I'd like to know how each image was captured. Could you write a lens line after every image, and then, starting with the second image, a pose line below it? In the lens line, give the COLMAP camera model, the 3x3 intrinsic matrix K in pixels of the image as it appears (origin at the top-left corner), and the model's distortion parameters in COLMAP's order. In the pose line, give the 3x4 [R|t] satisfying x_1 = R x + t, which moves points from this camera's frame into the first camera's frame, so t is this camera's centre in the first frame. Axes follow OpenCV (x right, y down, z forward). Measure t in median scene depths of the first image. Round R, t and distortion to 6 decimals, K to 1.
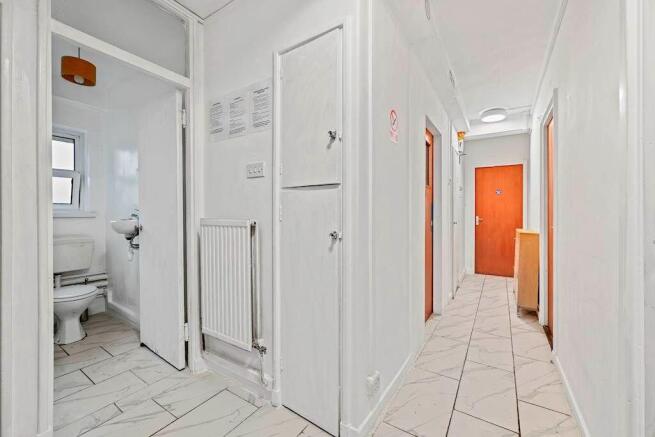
lens RADIAL K [[262.6, 0, 331.7], [0, 262.6, 216.5], [0, 0, 1]] dist [0.000531, -0.000092]
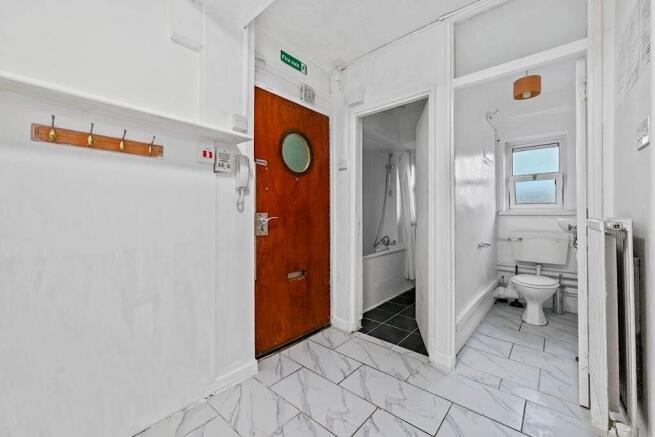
lens RADIAL K [[262.6, 0, 331.8], [0, 262.6, 212.9], [0, 0, 1]] dist [0.000531, -0.000092]
pose [[-0.130459, 0.001560, -0.991453, 0.278509], [-0.007909, 0.999965, 0.002614, -0.002095], [0.991422, 0.008182, -0.130442, 0.297115]]
